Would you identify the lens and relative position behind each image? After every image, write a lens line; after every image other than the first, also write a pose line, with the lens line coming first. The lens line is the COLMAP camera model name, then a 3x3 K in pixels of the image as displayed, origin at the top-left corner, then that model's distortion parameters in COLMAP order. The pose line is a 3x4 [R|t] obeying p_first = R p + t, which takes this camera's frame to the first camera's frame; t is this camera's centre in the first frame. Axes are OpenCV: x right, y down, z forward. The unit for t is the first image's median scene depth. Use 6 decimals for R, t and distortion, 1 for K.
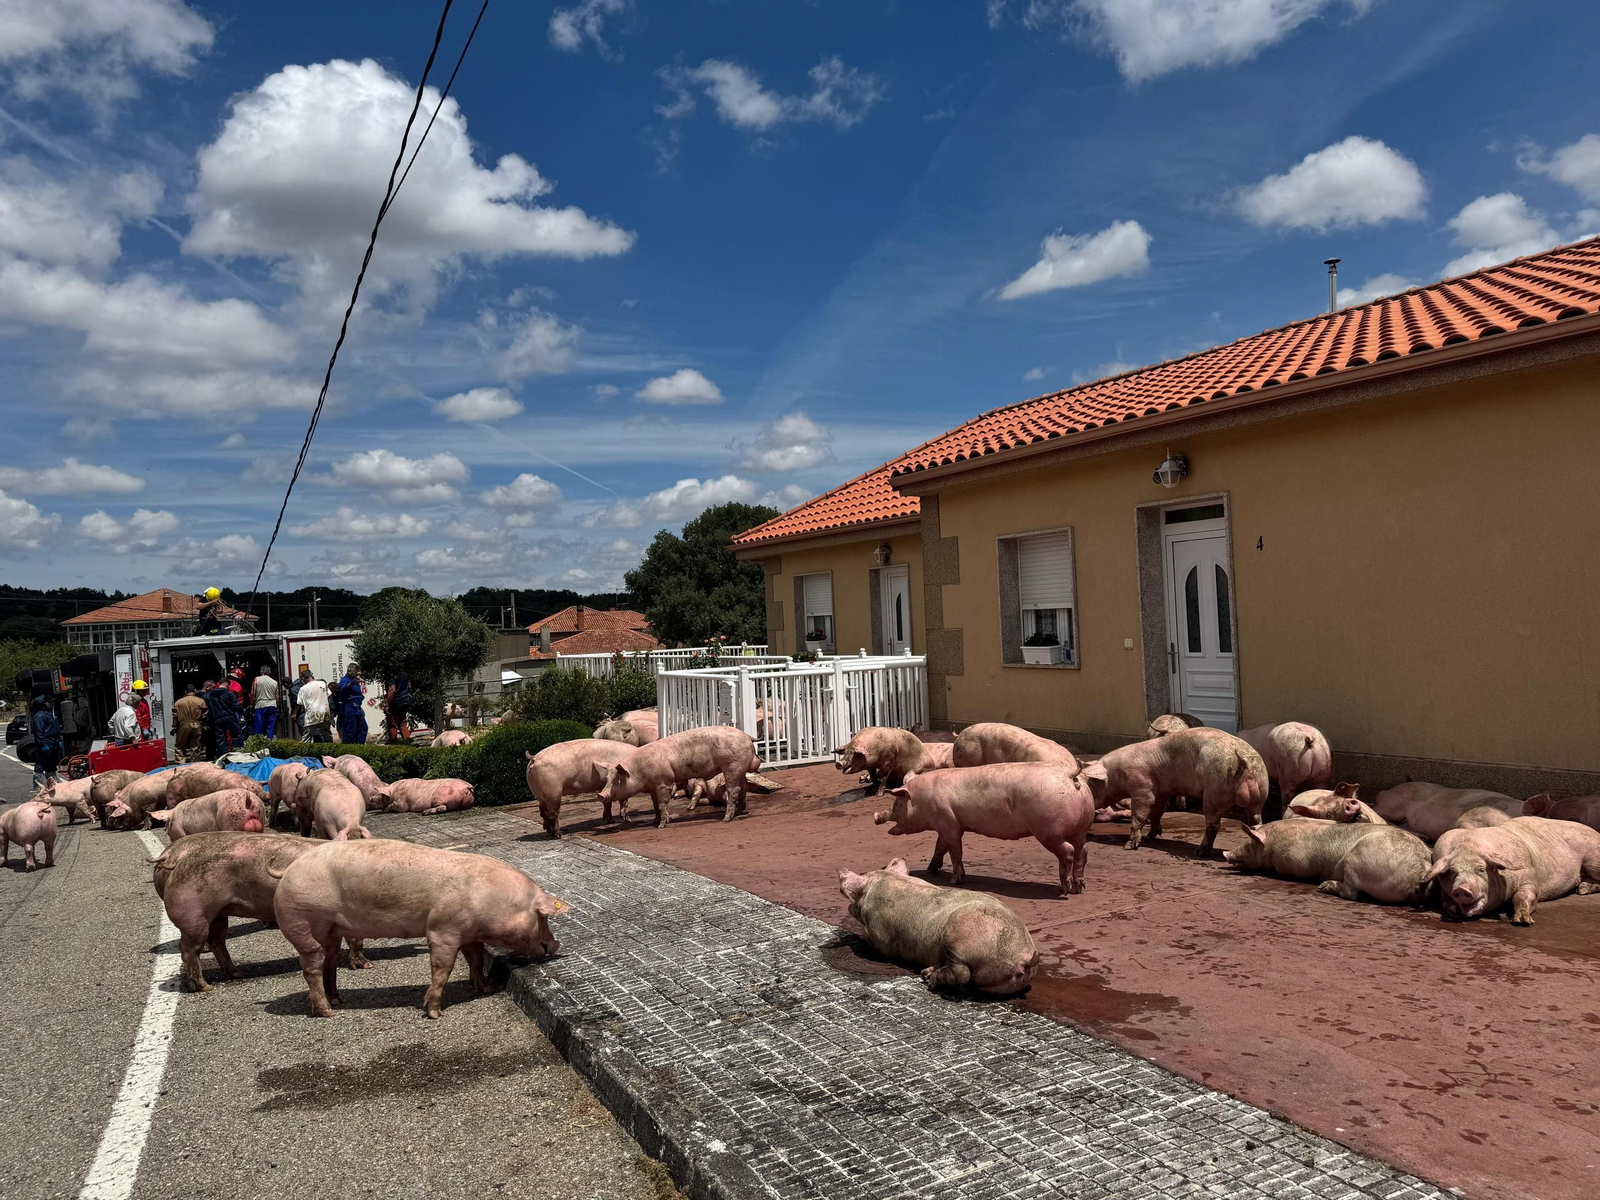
lens RADIAL K [[1116.6, 0, 800.0], [0, 1116.6, 600.0], [0, 0, 1]] dist [0.086329, -0.114514]
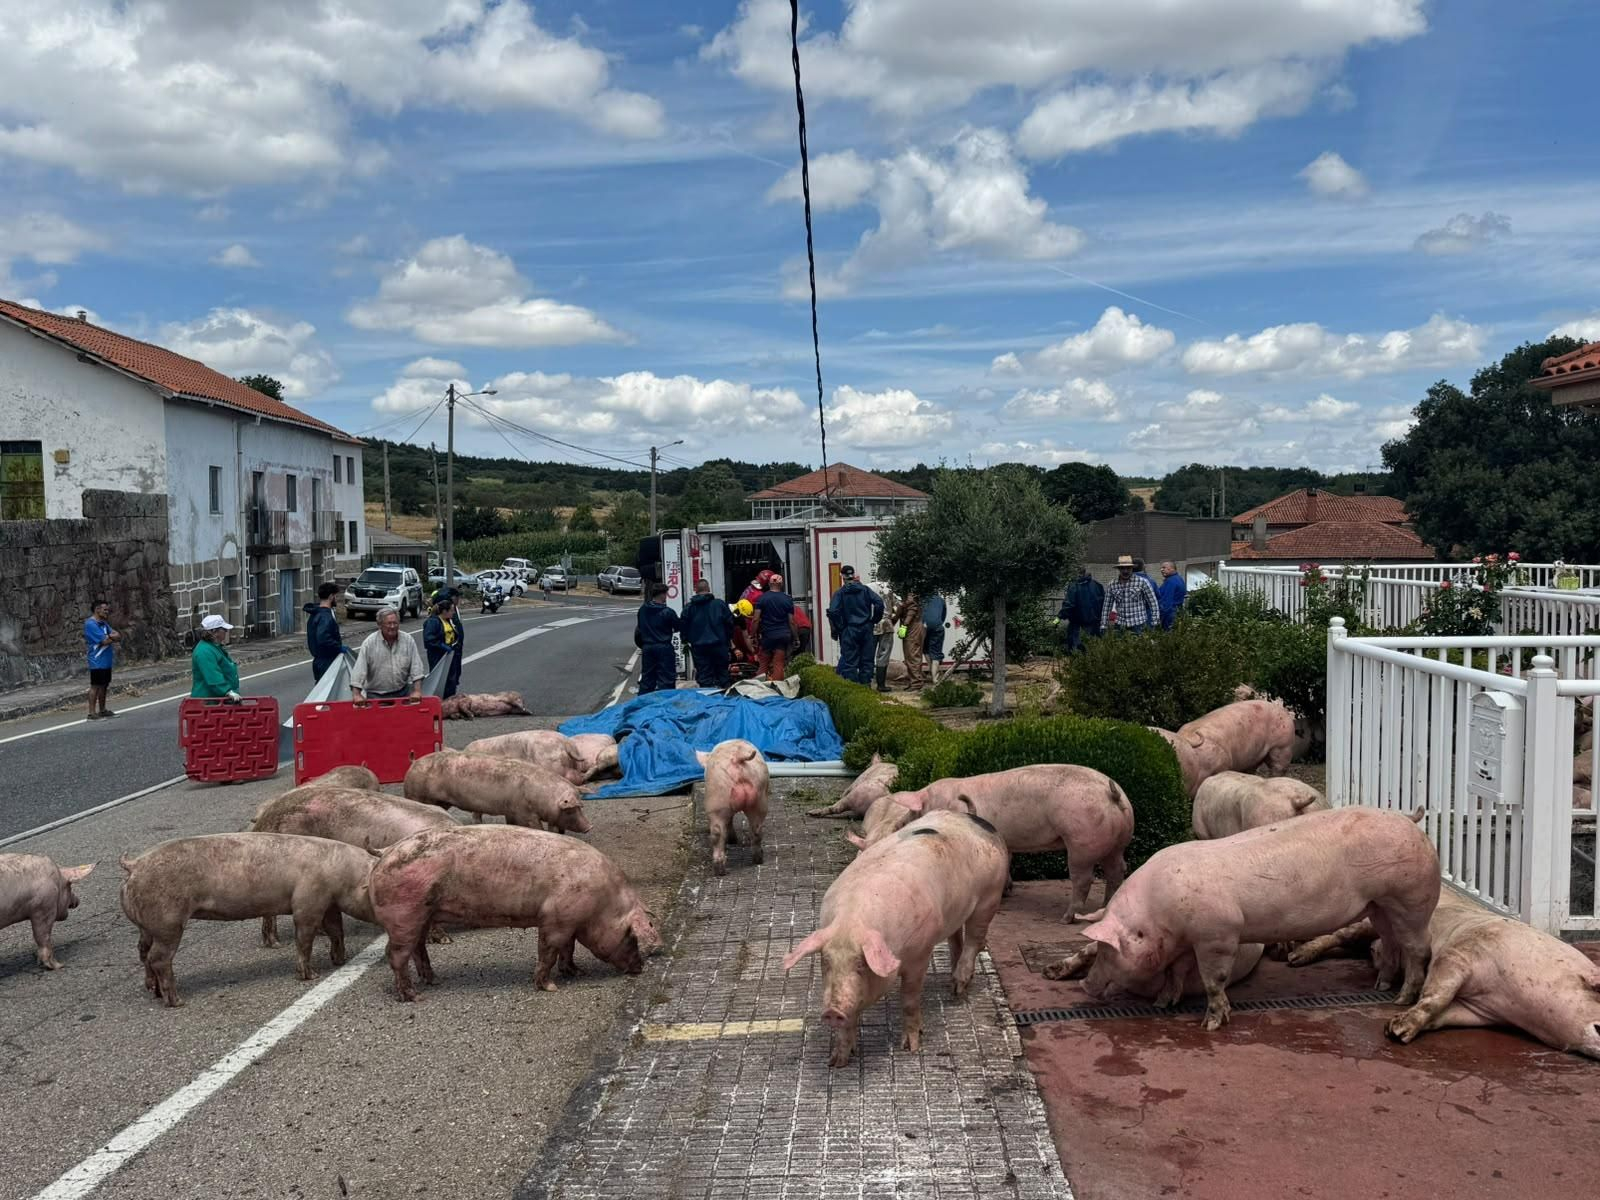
lens RADIAL K [[1342.5, 0, 809.3], [0, 1342.5, 621.8], [0, 0, 1]] dist [0.111398, -0.177374]
pose [[0.850092, 0.071313, -0.521784, -0.007471], [-0.016518, 0.993913, 0.108927, 0.000337], [0.526375, -0.083979, 0.846095, 0.166901]]
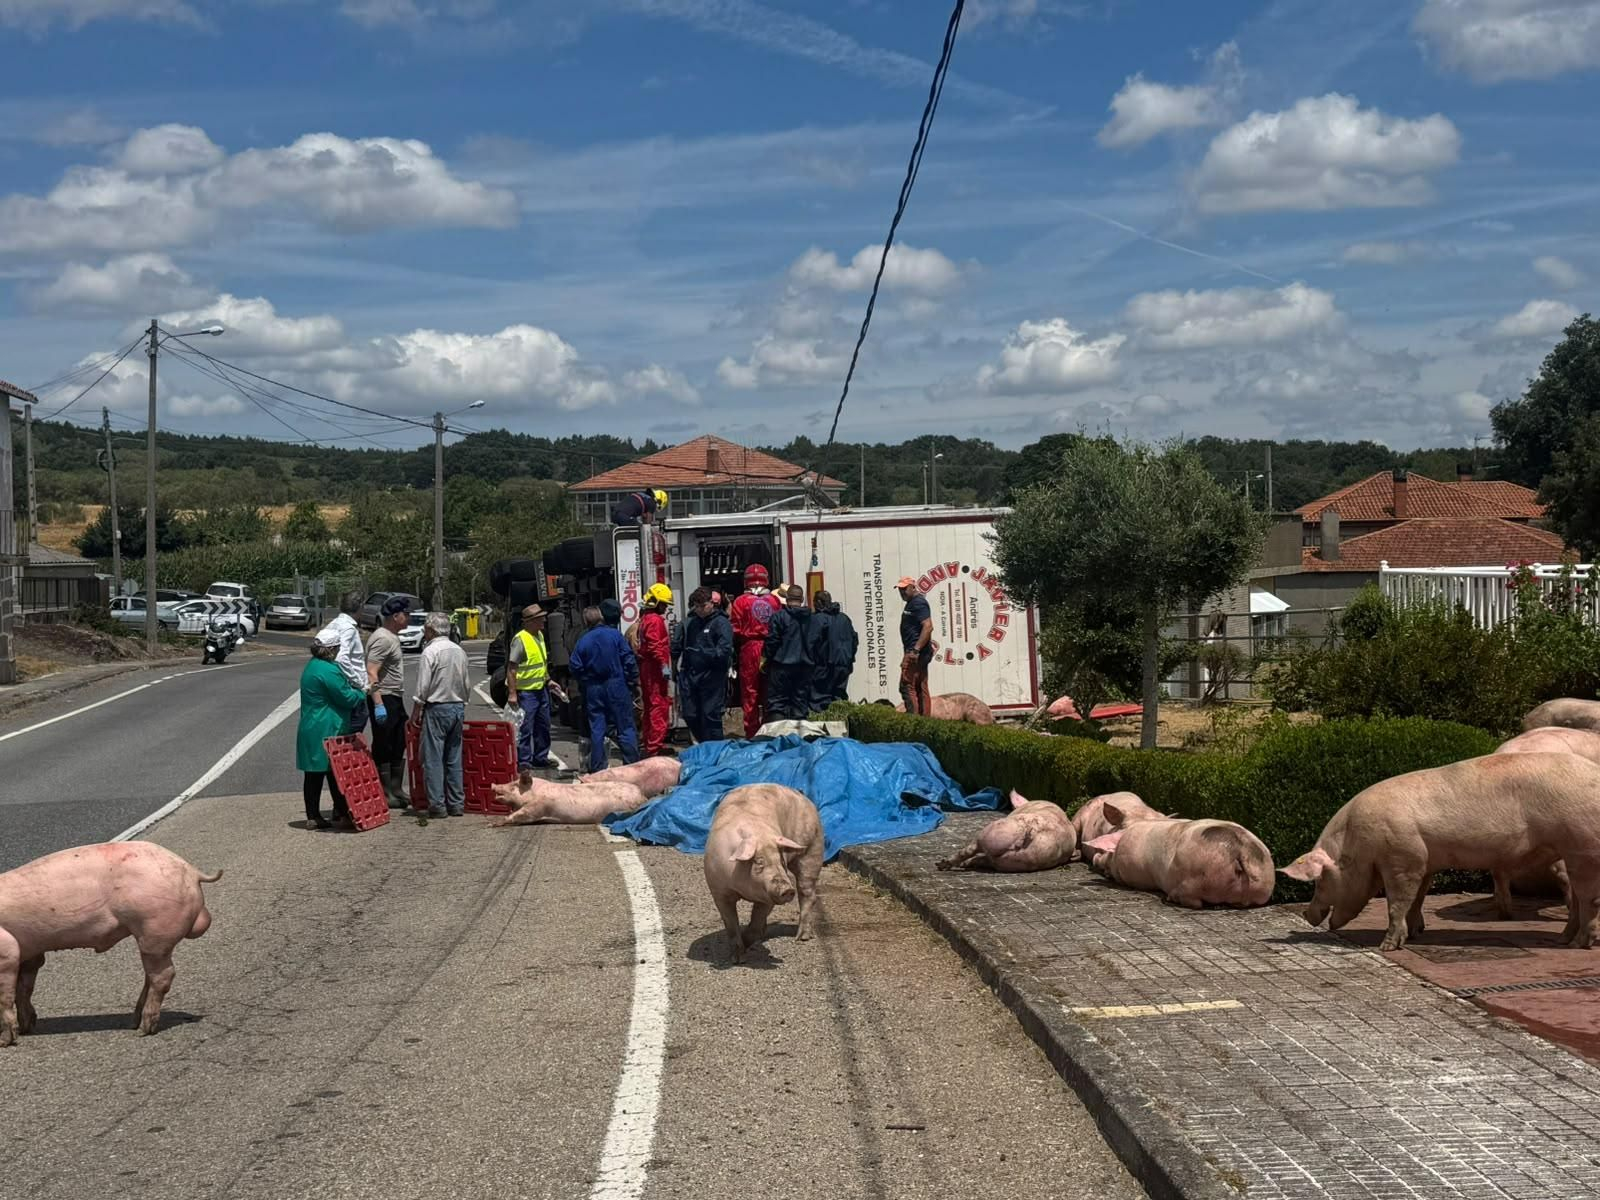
lens RADIAL K [[2057.2, 0, 785.6], [0, 2057.2, 592.3], [0, 0, 1]] dist [0.167864, -0.312794]
pose [[0.888807, 0.039844, -0.456547, -0.027063], [-0.010882, 0.997767, 0.065892, 0.002811], [0.458153, -0.053597, 0.887256, 0.066008]]
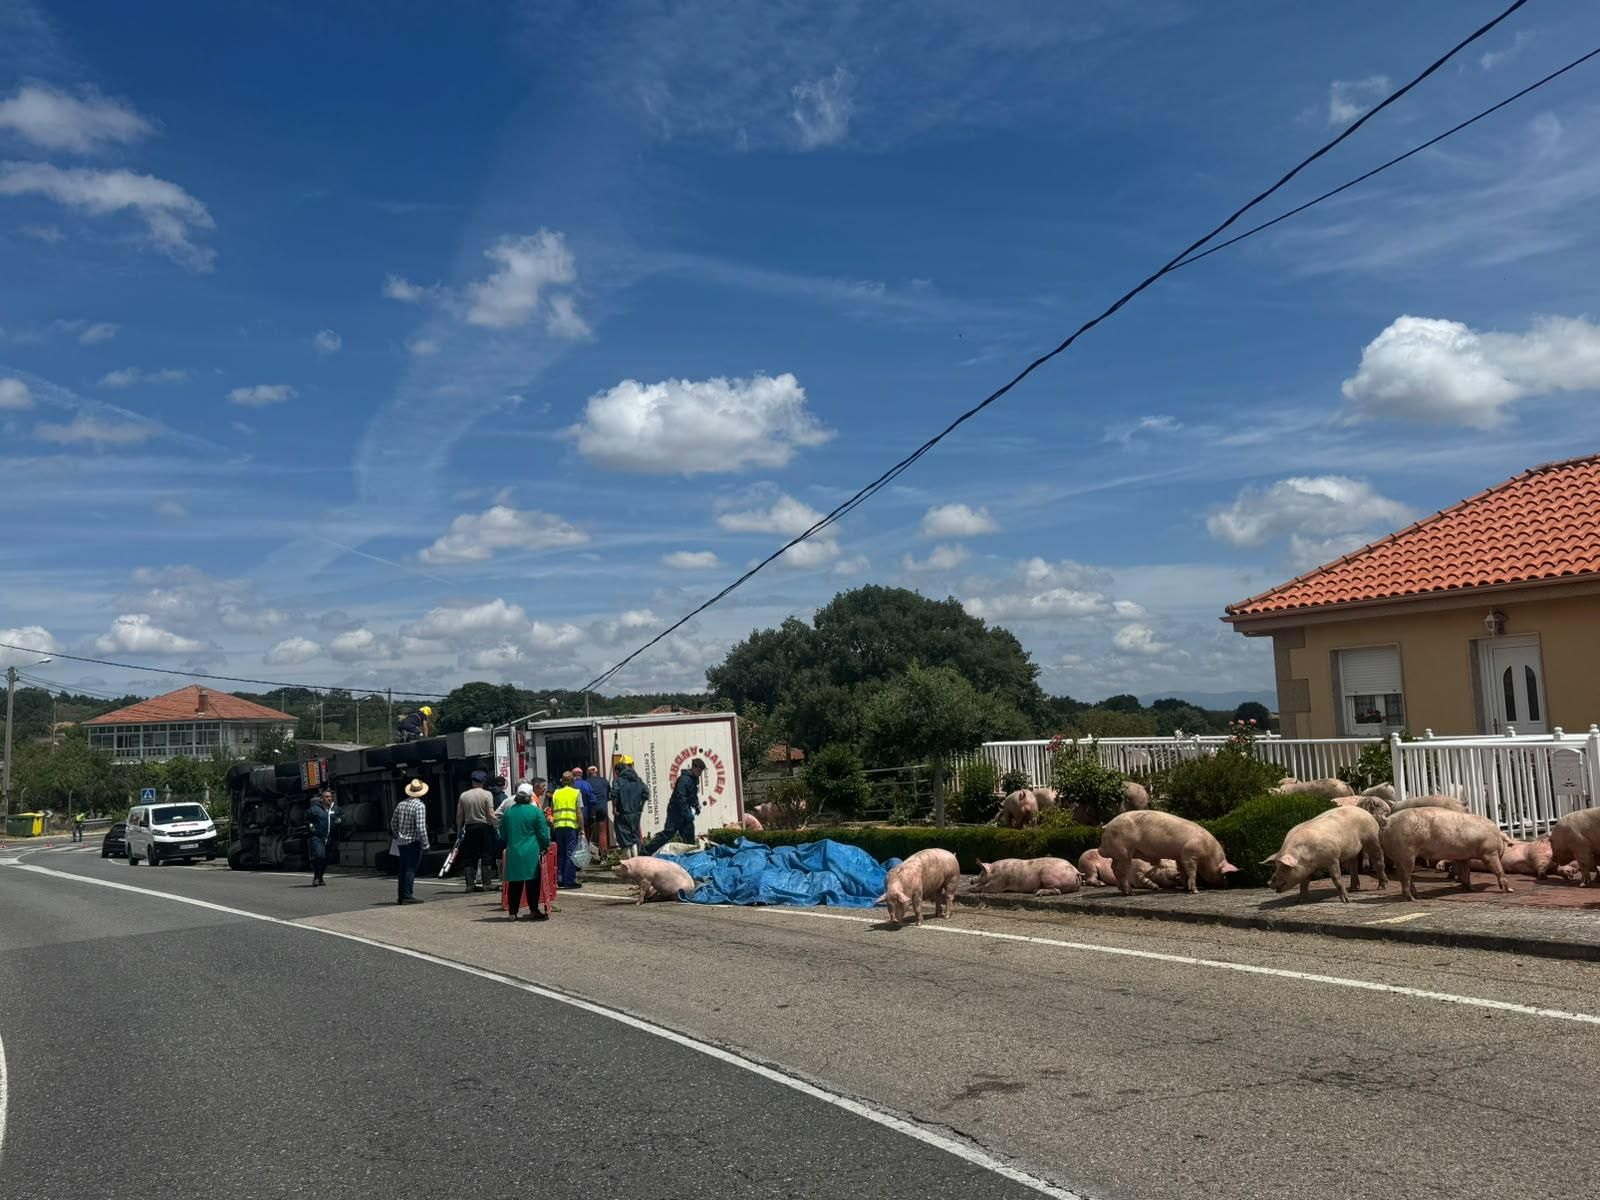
lens RADIAL K [[1305.8, 0, 793.9], [0, 1305.8, 589.2], [0, 0, 1]] dist [0.186309, -0.349050]
pose [[0.999422, 0.002978, -0.033864, -0.229026], [-0.005954, 0.996094, -0.088103, 0.015278], [0.033469, 0.088254, 0.995536, -0.038576]]
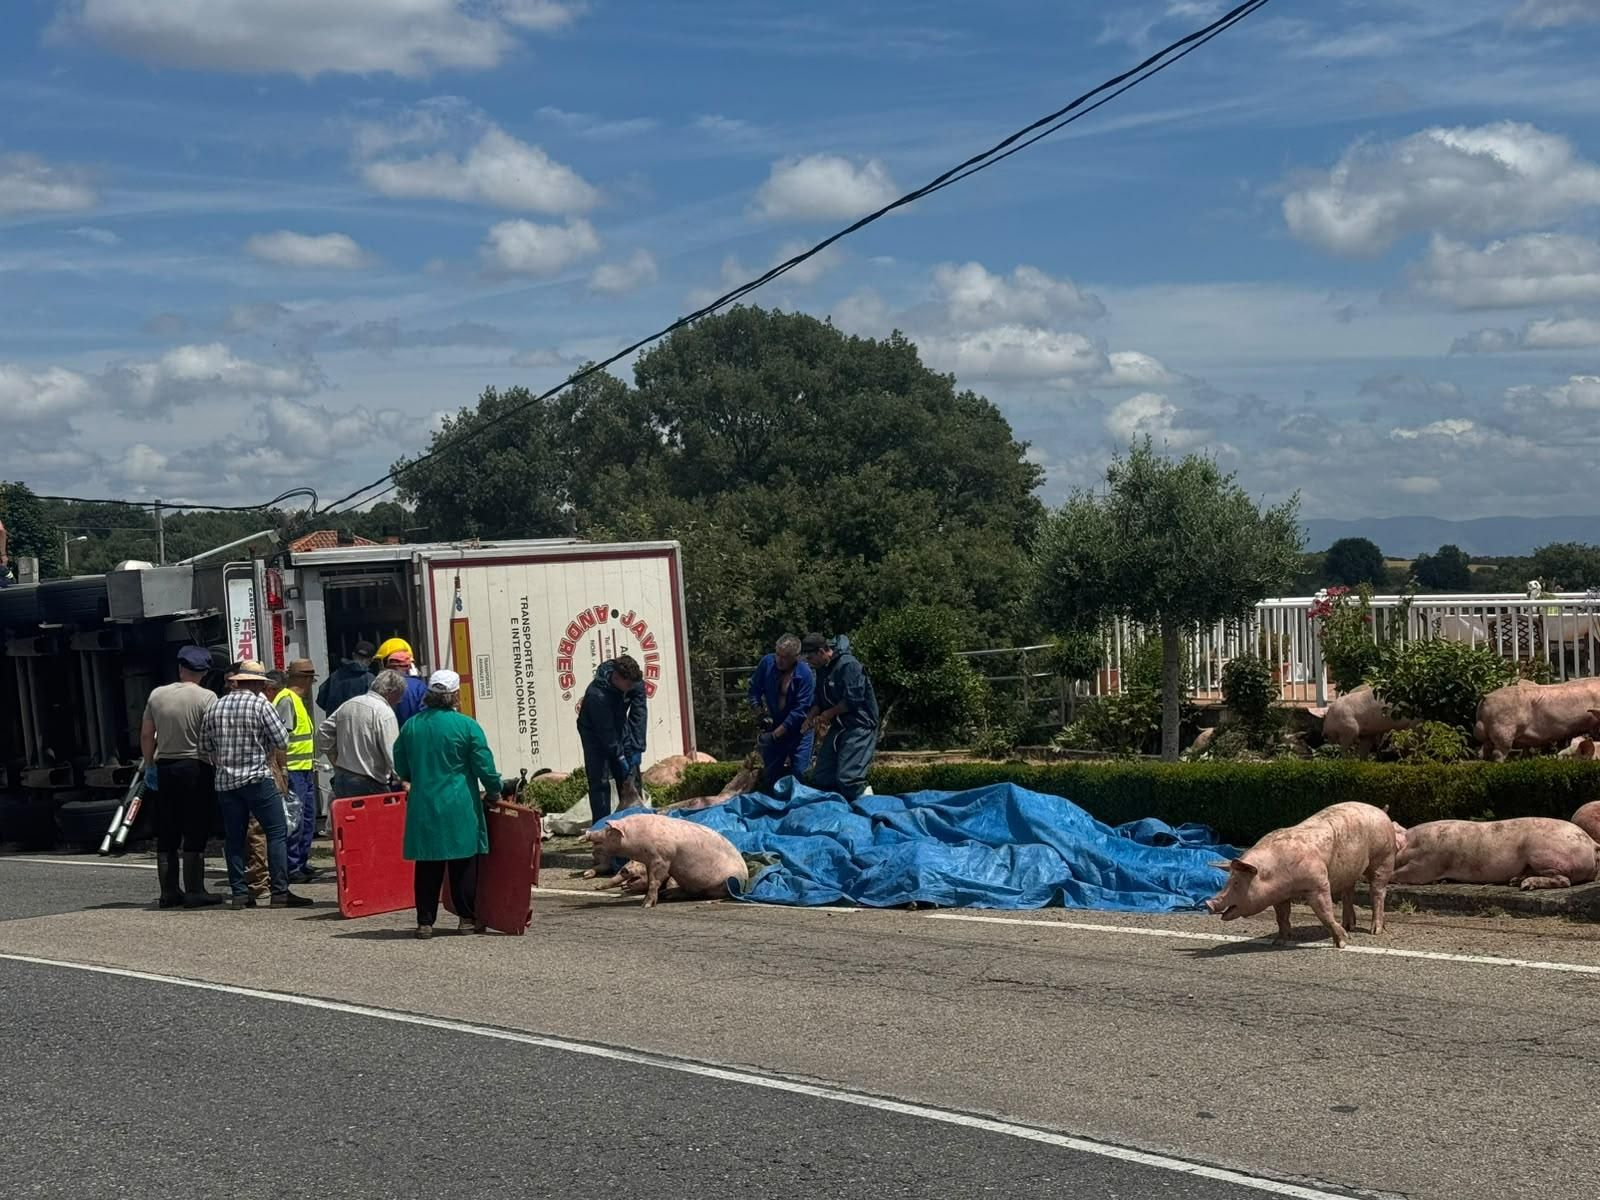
lens RADIAL K [[2476.0, 0, 800.0], [0, 2476.0, 600.0], [0, 0, 1]] dist [0.163391, -0.080016]
pose [[0.996327, 0.017434, 0.083842, -0.319824], [-0.019462, 0.999536, 0.023432, 0.019895], [-0.083394, -0.024978, 0.996204, -0.008856]]
